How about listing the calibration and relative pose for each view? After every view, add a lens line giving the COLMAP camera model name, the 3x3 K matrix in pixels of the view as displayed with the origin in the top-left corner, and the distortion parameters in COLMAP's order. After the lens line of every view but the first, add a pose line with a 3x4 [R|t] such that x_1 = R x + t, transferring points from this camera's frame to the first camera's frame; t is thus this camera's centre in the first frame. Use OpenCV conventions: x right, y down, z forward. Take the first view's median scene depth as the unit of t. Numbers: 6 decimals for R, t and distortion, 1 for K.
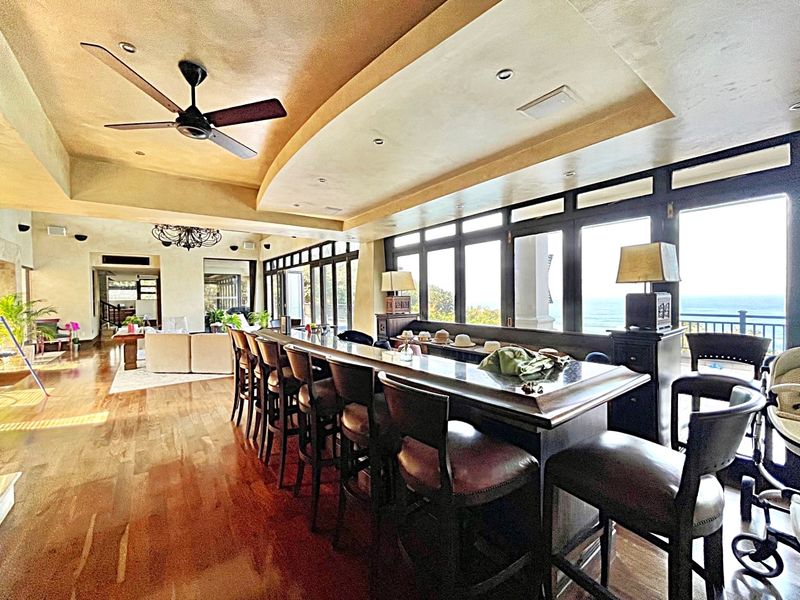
lens RADIAL K [[322.5, 0, 398.4], [0, 322.5, 300.2], [0, 0, 1]] dist [-0.002099, -0.000038]
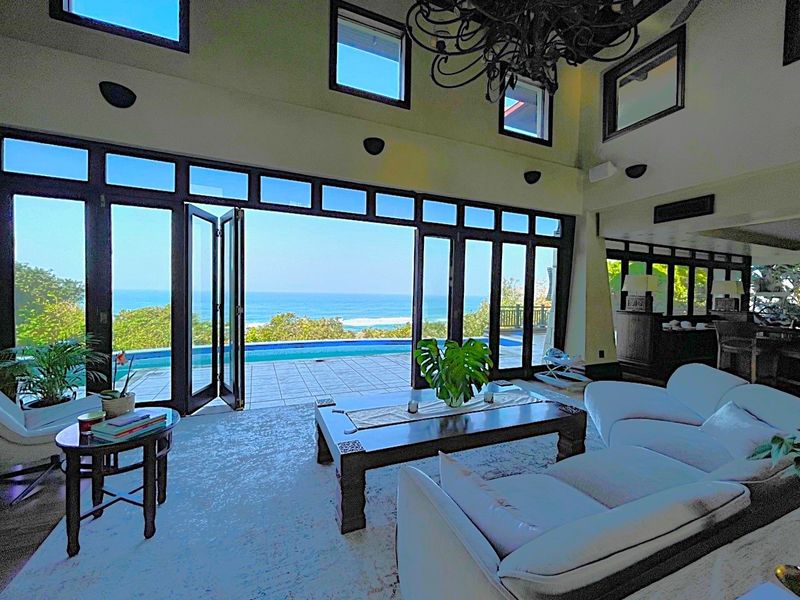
lens RADIAL K [[322.5, 0, 398.4], [0, 322.5, 300.2], [0, 0, 1]] dist [-0.002099, -0.000038]
pose [[0.258748, -0.004639, 0.965934, -0.620802], [-0.014195, 0.999862, 0.008605, -0.000011], [-0.965841, -0.015938, 0.258646, 0.714157]]
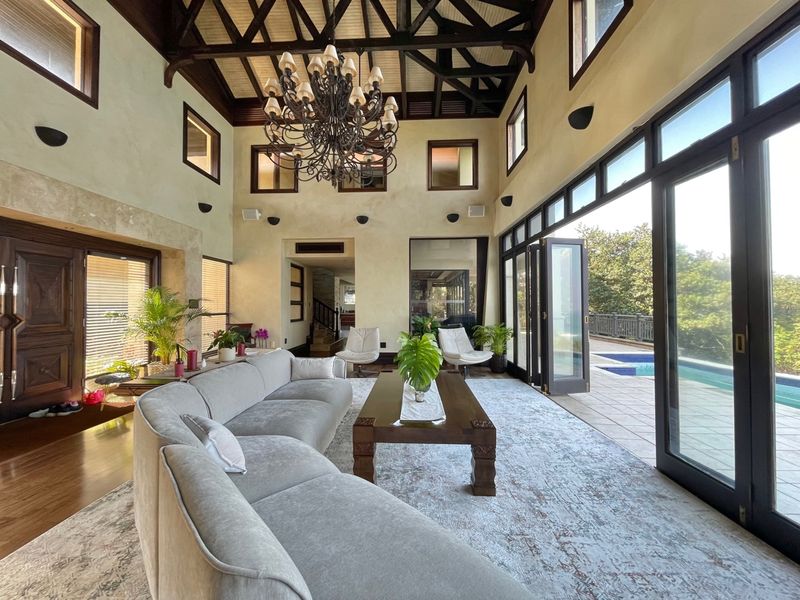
lens RADIAL K [[322.5, 0, 398.4], [0, 322.5, 300.2], [0, 0, 1]] dist [-0.002099, -0.000038]
pose [[0.763175, 0.002386, -0.646188, -0.208276], [-0.016114, 0.999752, -0.015341, 0.004164], [0.645991, 0.022121, 0.763024, 0.503341]]
